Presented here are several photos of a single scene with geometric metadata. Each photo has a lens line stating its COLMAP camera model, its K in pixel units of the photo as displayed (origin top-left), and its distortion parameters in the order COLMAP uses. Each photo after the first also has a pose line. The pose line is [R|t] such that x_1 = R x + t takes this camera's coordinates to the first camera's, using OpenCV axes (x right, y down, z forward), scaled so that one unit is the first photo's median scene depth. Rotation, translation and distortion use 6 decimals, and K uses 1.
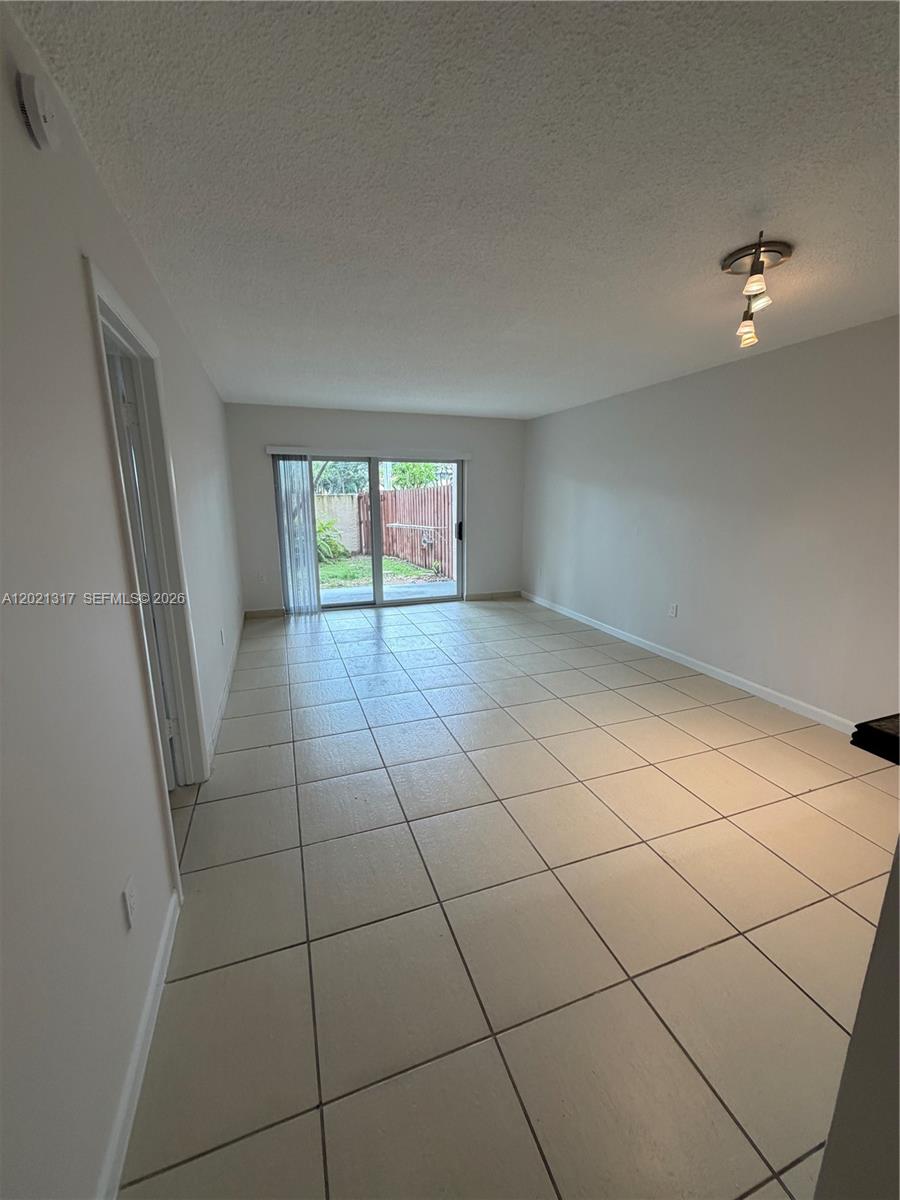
lens RADIAL K [[479.3, 0, 451.1], [0, 479.3, 599.1], [0, 0, 1]] dist [-0.000440, -0.000011]
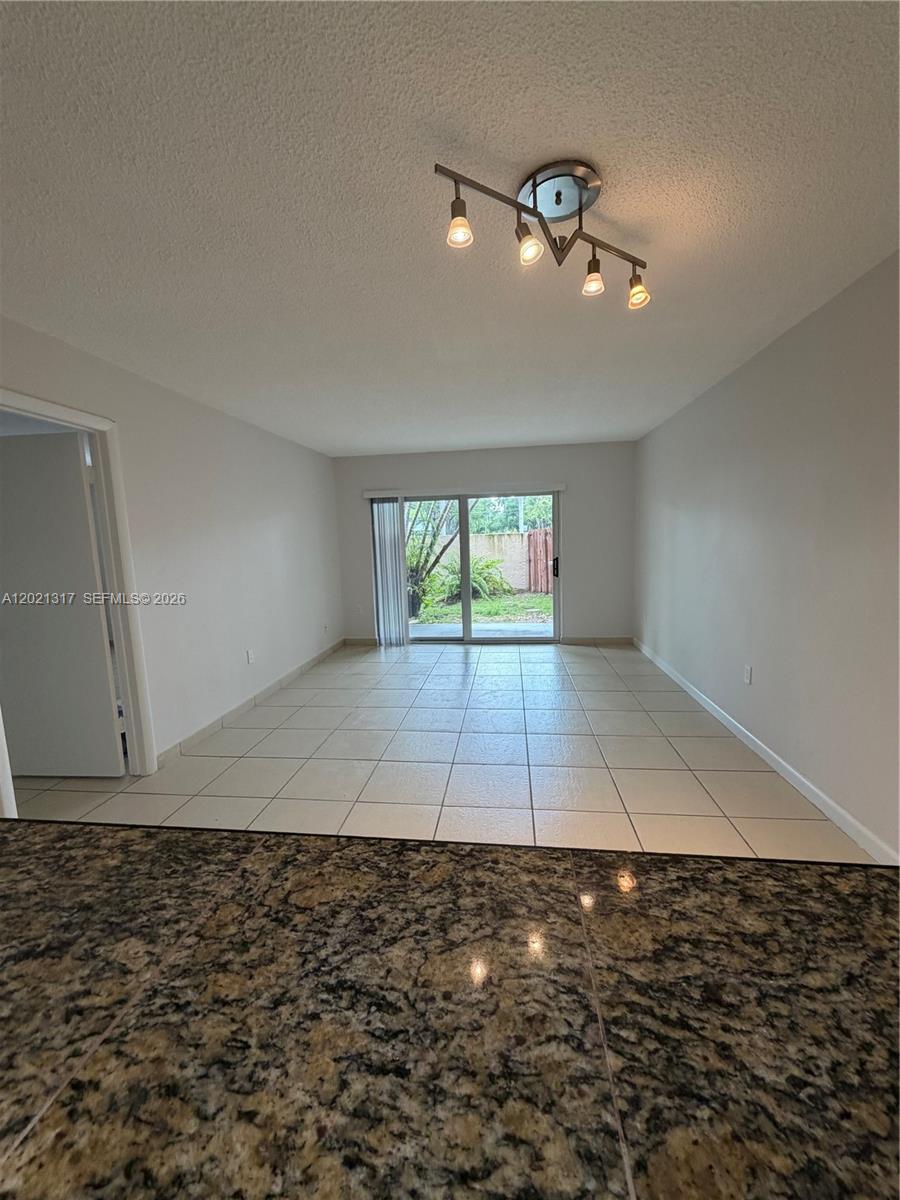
lens RADIAL K [[479.3, 0, 449.1], [0, 479.3, 601.3], [0, 0, 1]] dist [-0.000440, -0.000011]
pose [[0.889162, 0.032378, -0.456447, 0.265842], [-0.066876, 0.995978, -0.059624, -0.009347], [0.452680, 0.083541, 0.887751, 0.102160]]
